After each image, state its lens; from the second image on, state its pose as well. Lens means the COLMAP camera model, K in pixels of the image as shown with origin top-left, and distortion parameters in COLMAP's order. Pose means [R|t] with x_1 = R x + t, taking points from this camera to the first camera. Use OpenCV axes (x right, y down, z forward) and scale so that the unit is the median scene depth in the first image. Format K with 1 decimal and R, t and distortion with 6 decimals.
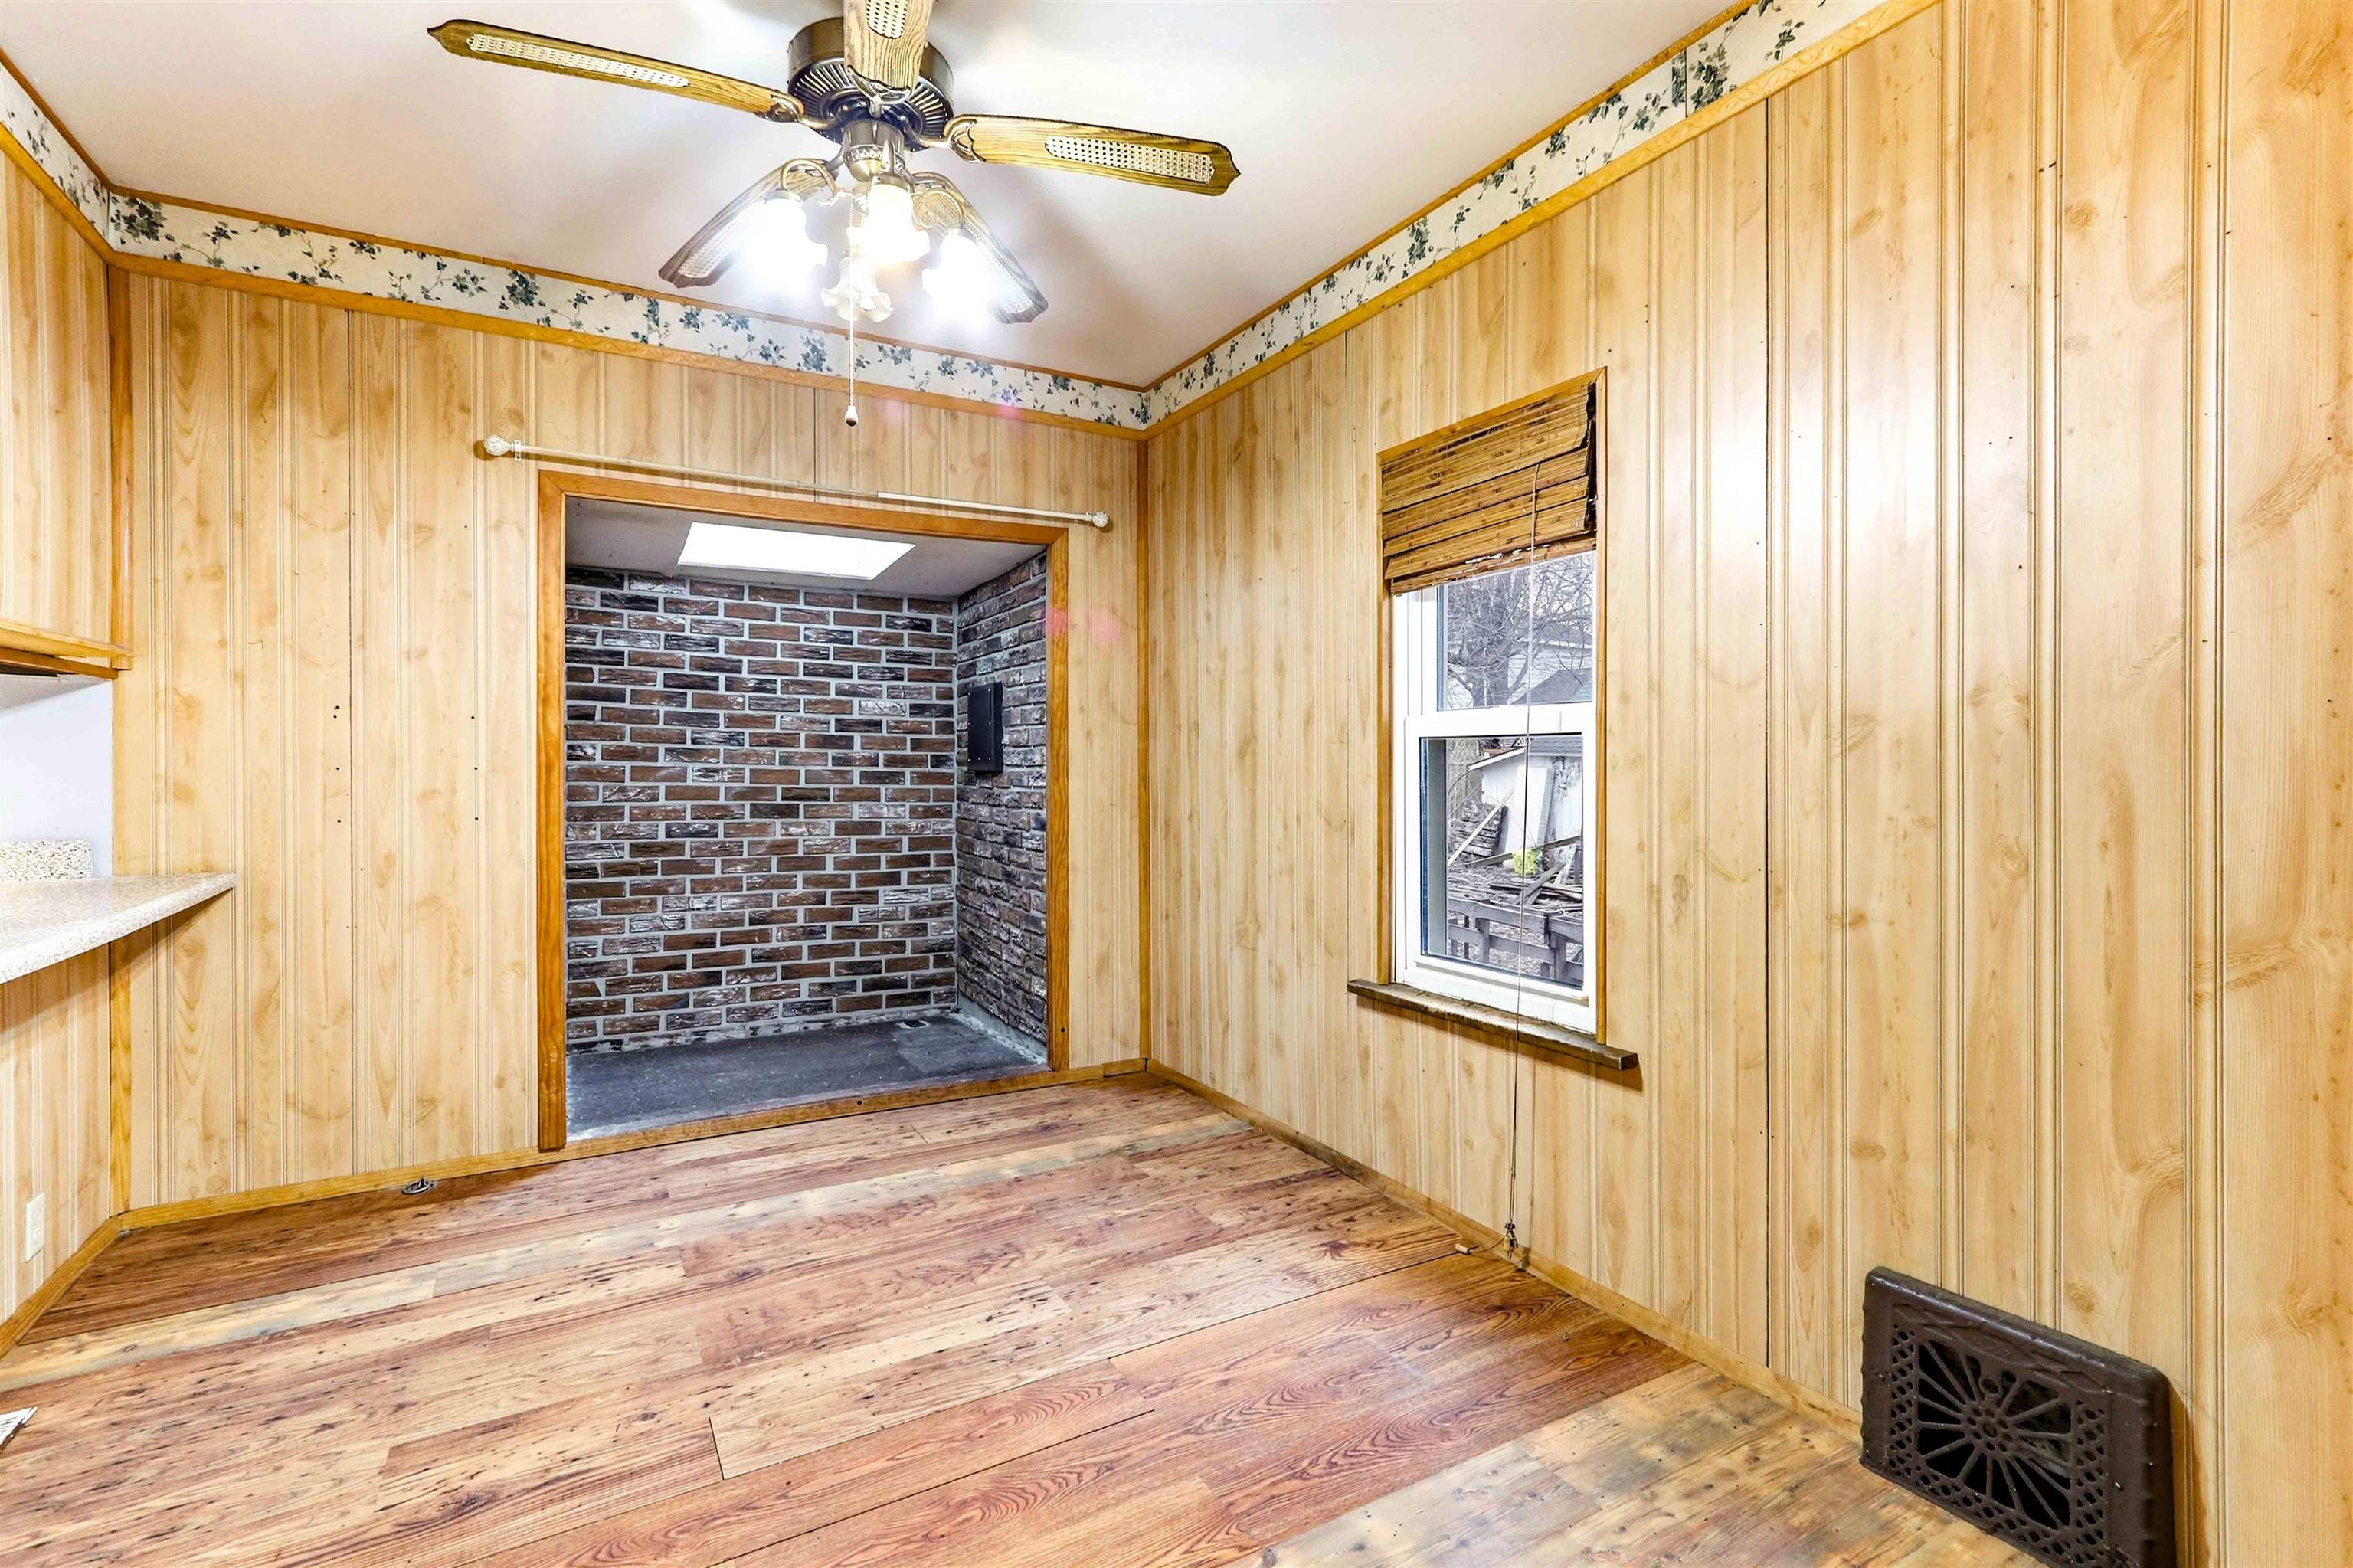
lens RADIAL K [[1068.9, 0, 1170.2], [0, 1068.9, 772.0], [0, 0, 1]] dist [0.001435, -0.000022]
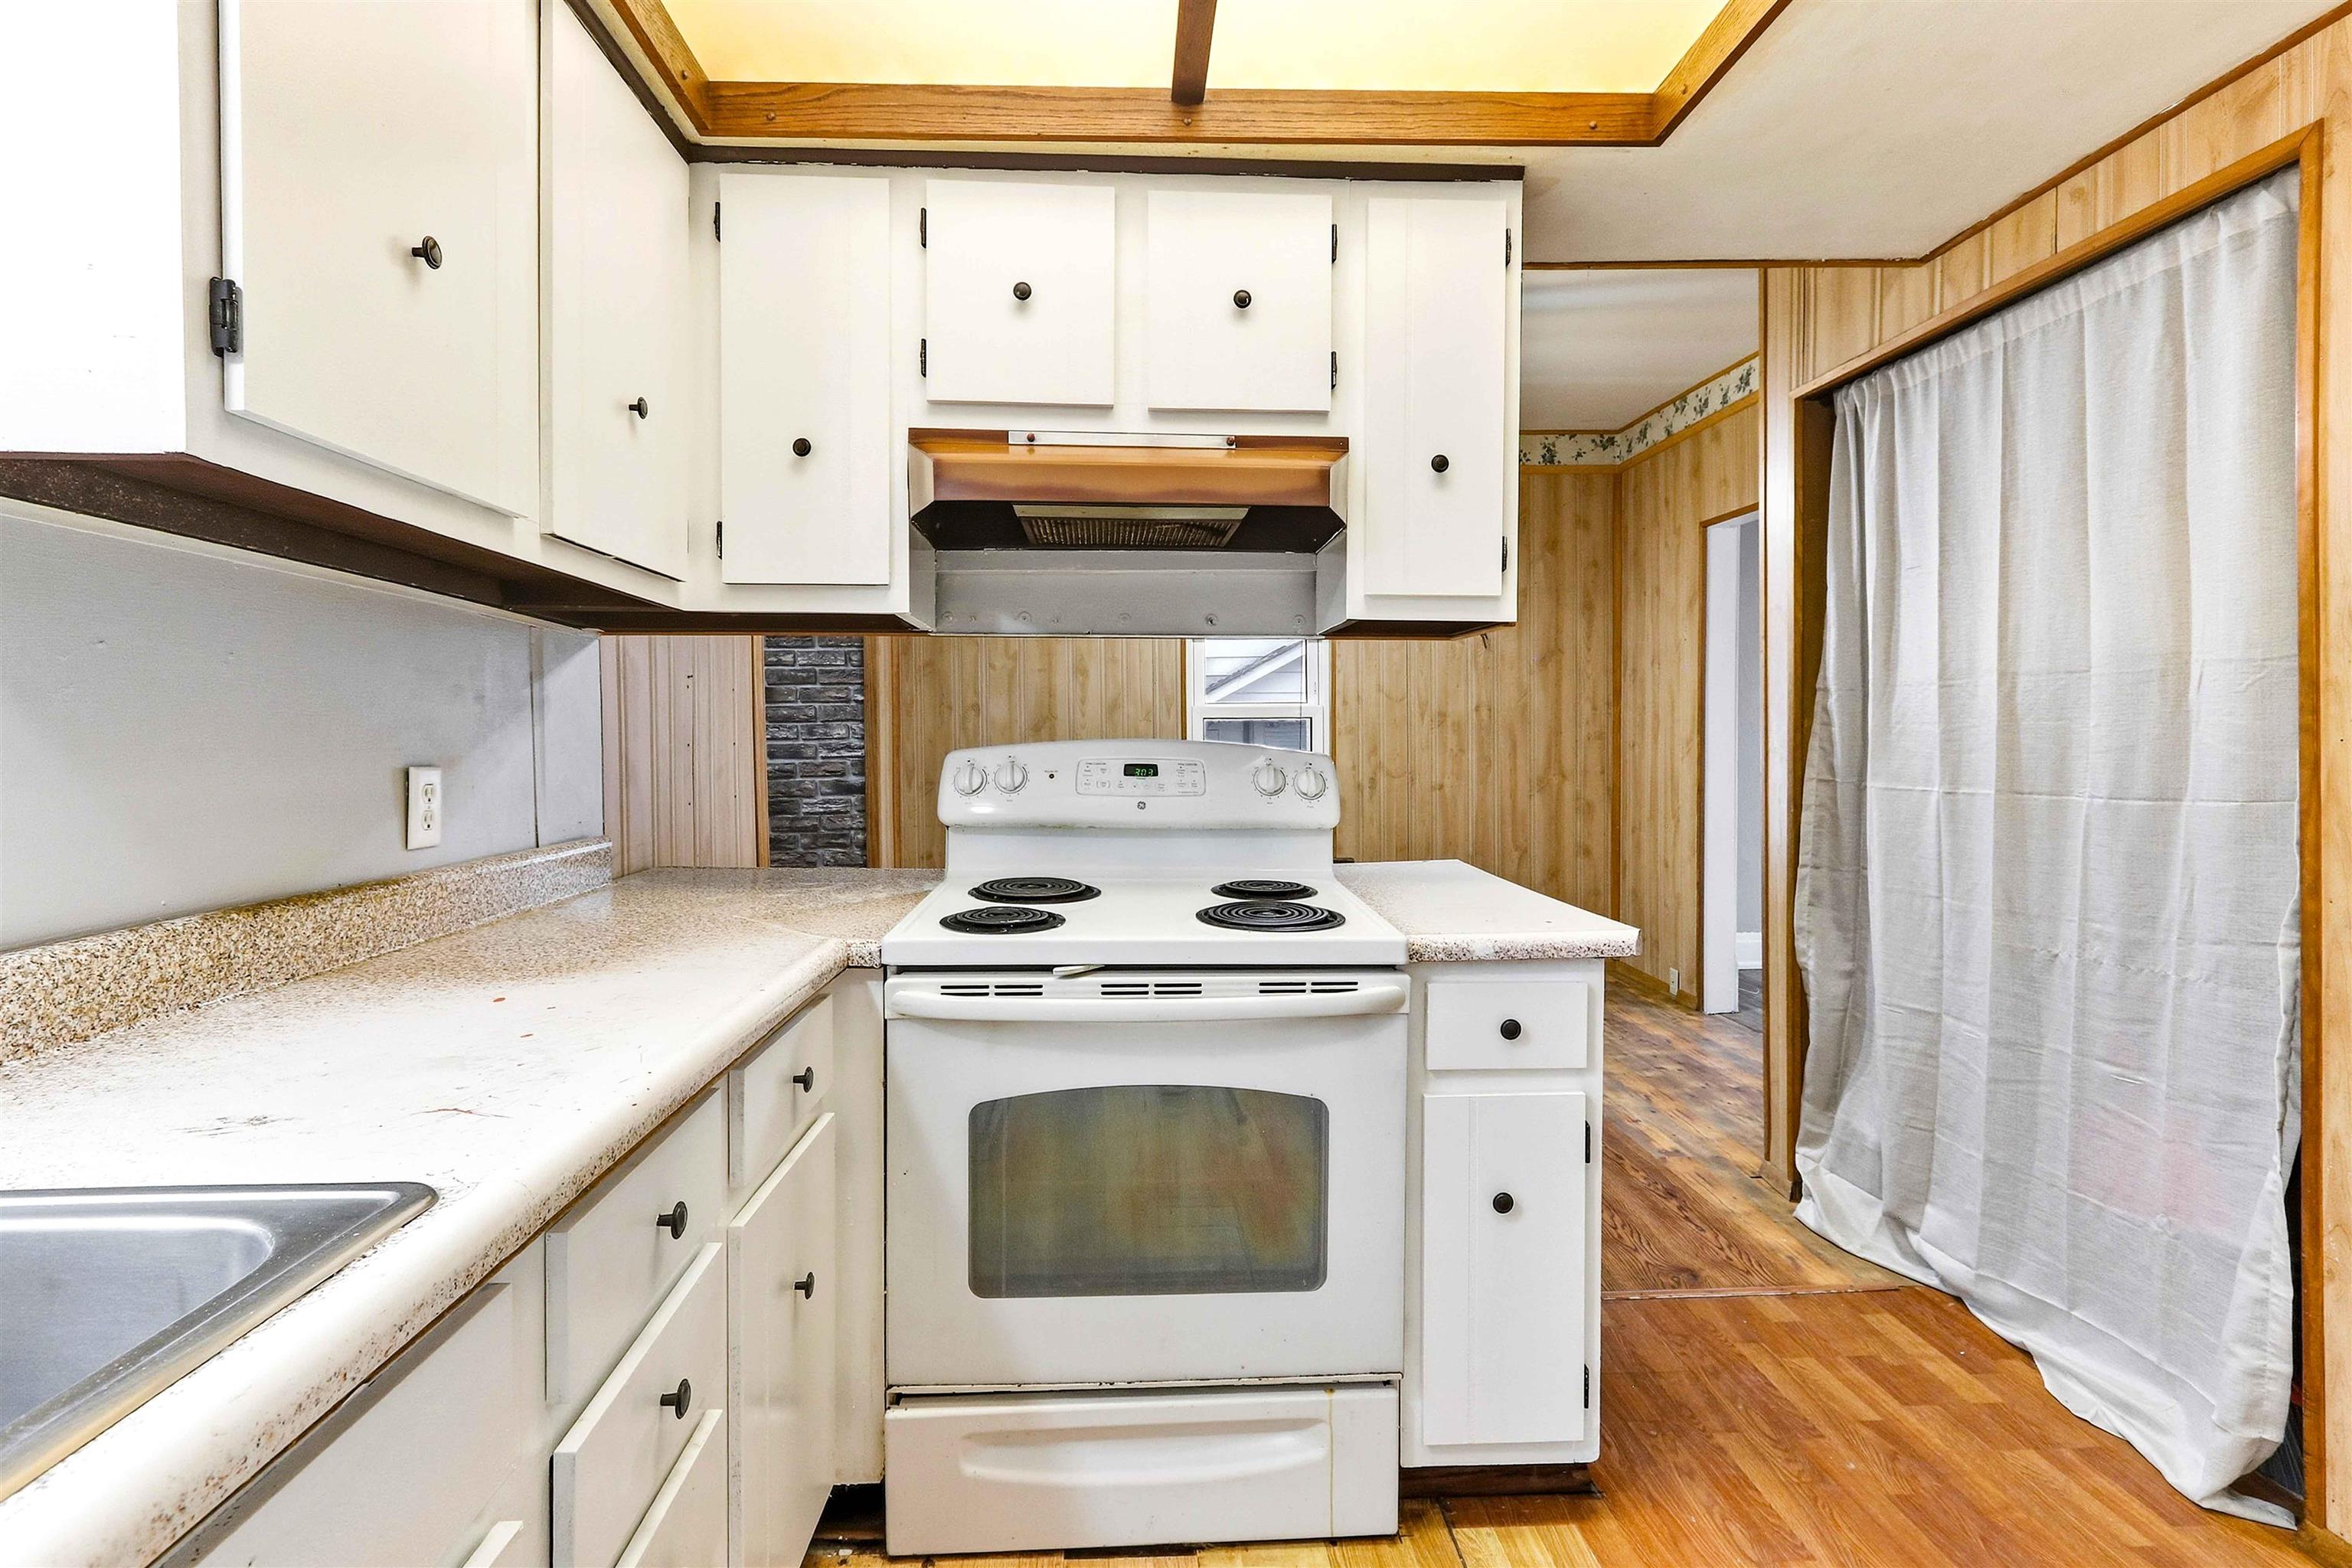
lens RADIAL K [[1087.8, 0, 1163.7], [0, 1087.8, 753.8], [0, 0, 1]] dist [0.001680, 0.000714]
pose [[0.450194, -0.021646, 0.892668, -1.402217], [0.016488, 0.999737, 0.015926, -0.003107], [-0.892779, 0.007549, 0.450433, 0.233424]]
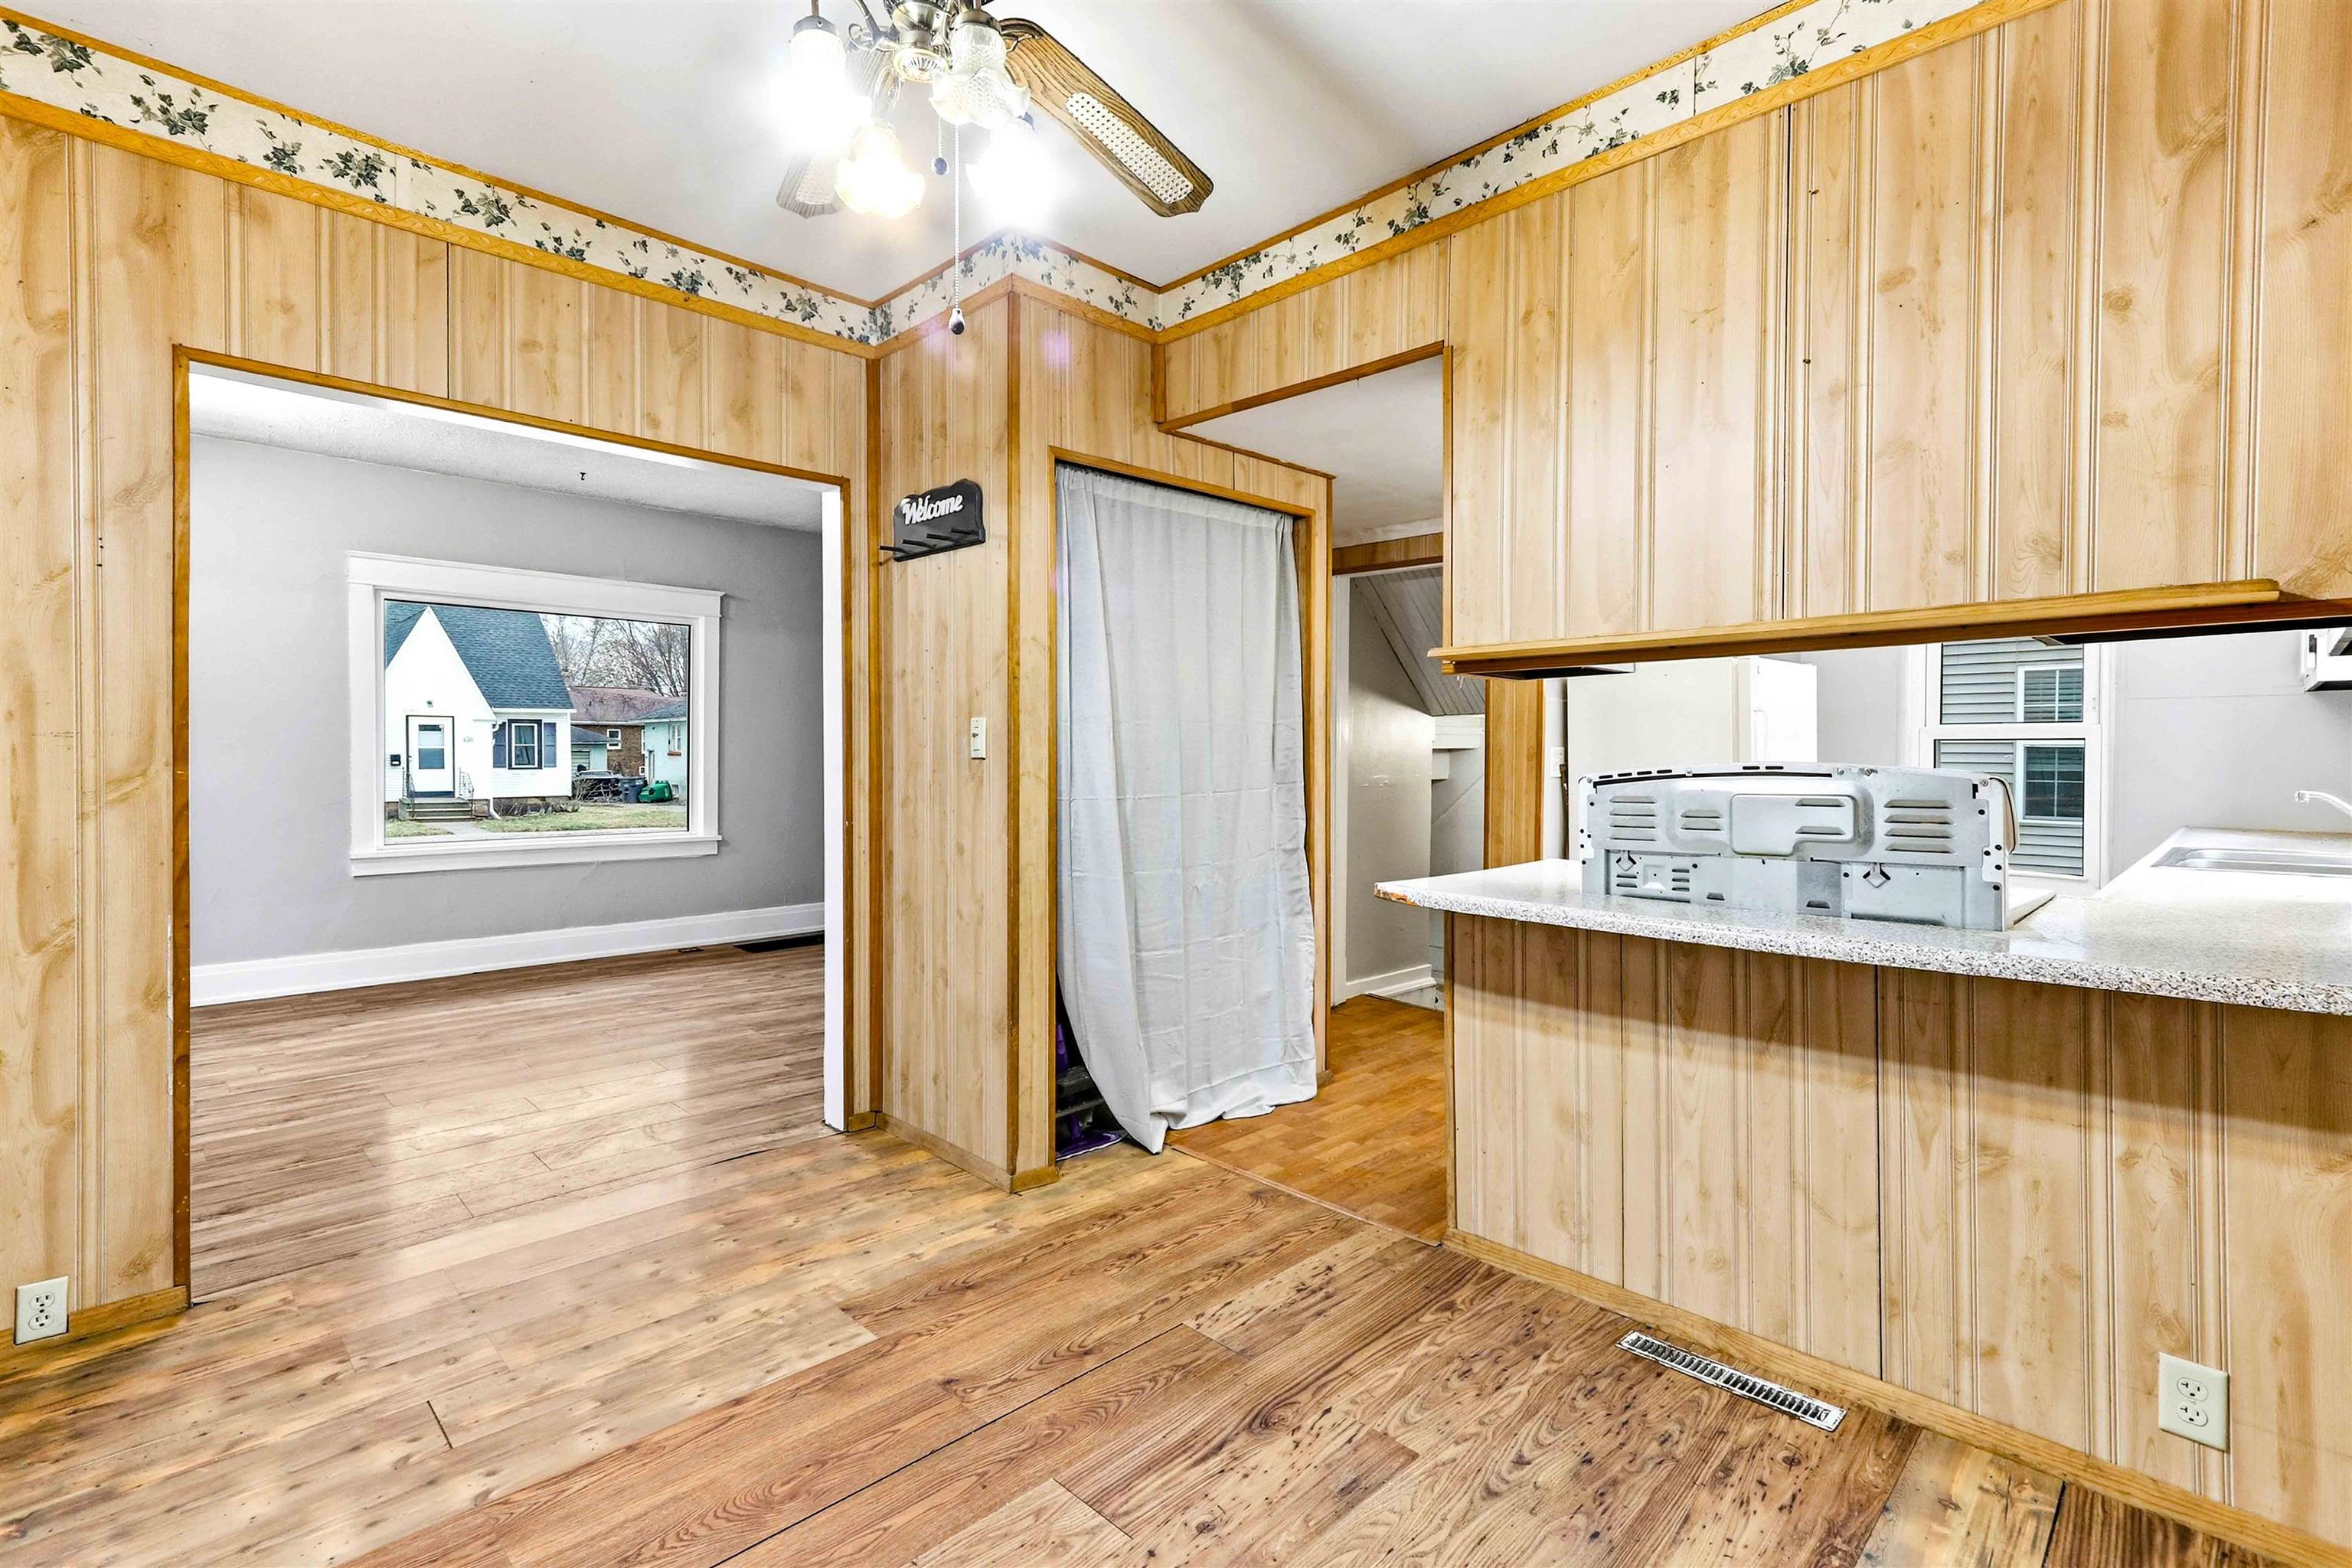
lens RADIAL K [[1075.6, 0, 1167.4], [0, 1075.6, 771.9], [0, 0, 1]] dist [0.007239, 0.000315]
pose [[-0.966149, 0.002328, -0.257973, -0.158683], [-0.005180, 0.999583, 0.028419, -0.013992], [0.257932, 0.028794, -0.965734, 1.190846]]
